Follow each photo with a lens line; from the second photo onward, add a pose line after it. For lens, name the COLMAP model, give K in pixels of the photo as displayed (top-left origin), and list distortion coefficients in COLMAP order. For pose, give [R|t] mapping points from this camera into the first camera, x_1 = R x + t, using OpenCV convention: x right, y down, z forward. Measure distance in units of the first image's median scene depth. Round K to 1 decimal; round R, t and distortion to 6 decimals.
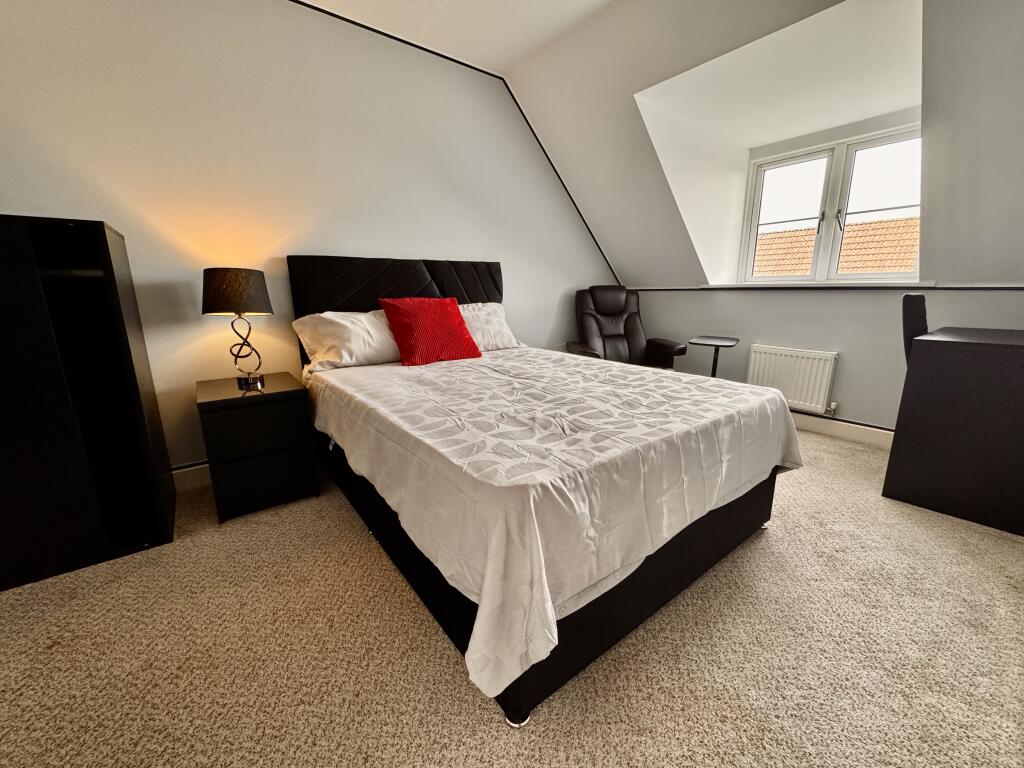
lens RADIAL K [[410.3, 0, 510.6], [0, 410.3, 381.2], [0, 0, 1]] dist [-0.004916, 0.000889]
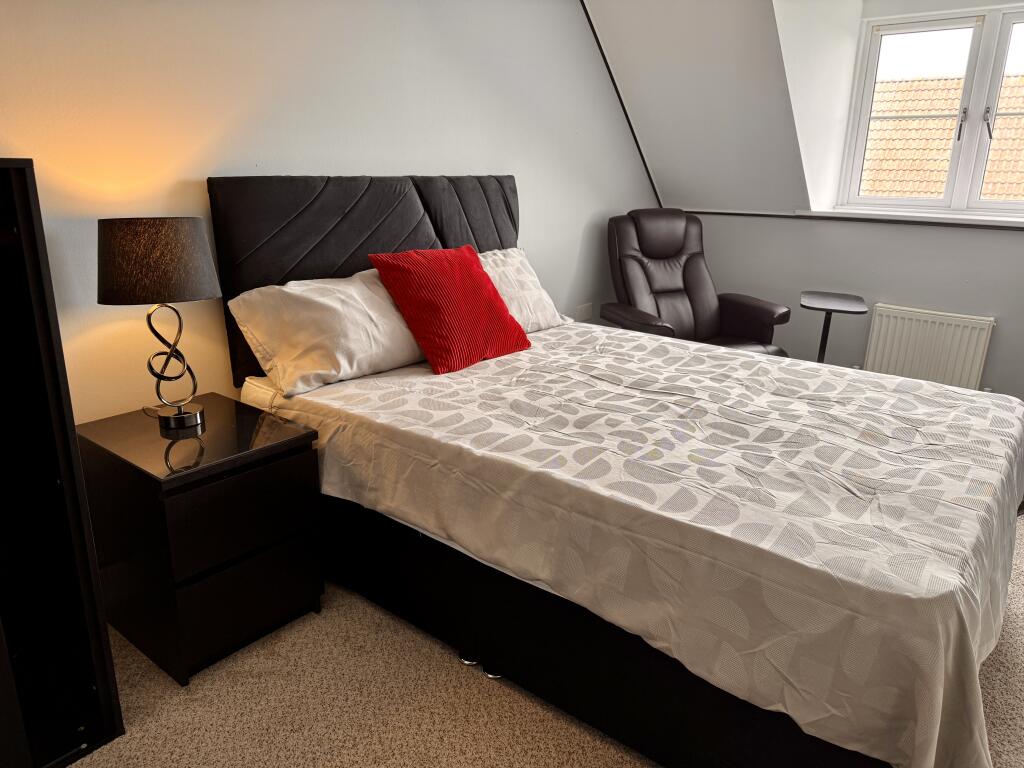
lens RADIAL K [[726.1, 0, 503.0], [0, 726.1, 379.5], [0, 0, 1]] dist [0.038832, -0.049060]
pose [[0.969328, -0.047585, 0.241120, -0.416640], [0.030576, 0.996804, 0.073800, -0.102726], [-0.243861, -0.064164, 0.967685, -0.033973]]
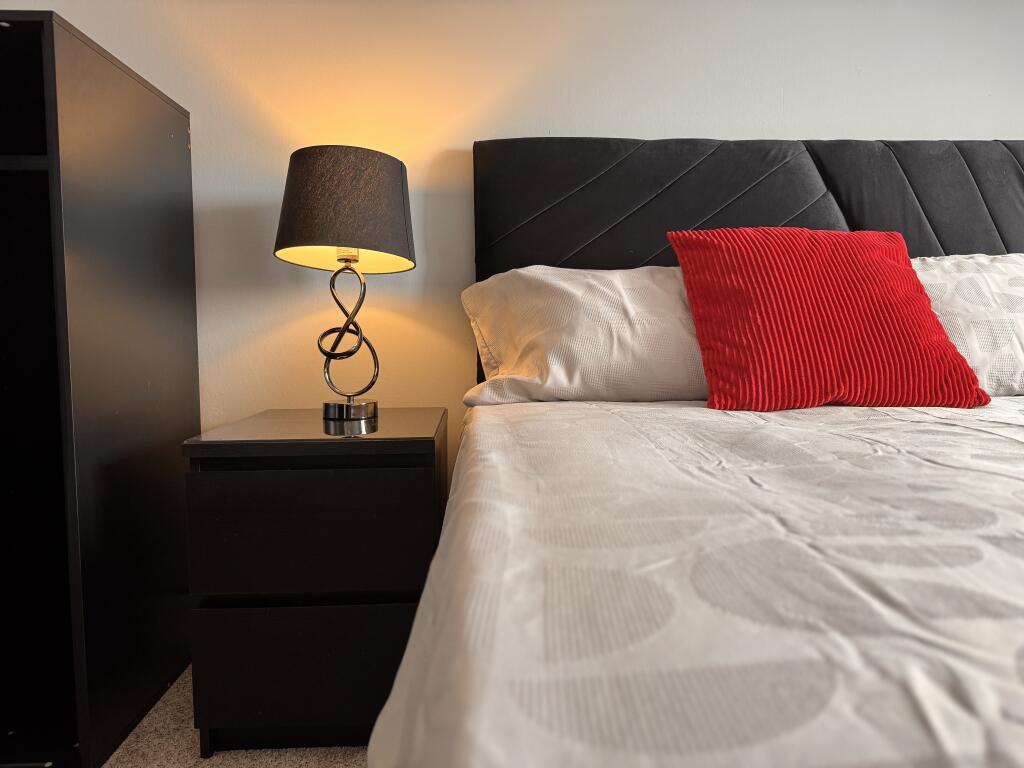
lens RADIAL K [[726.1, 0, 509.1], [0, 726.1, 385.9], [0, 0, 1]] dist [0.038832, -0.049060]
pose [[0.824405, 0.042861, -0.564375, -0.065931], [-0.124361, 0.986479, -0.106743, 0.026770], [0.552169, 0.158186, 0.818588, 0.428496]]
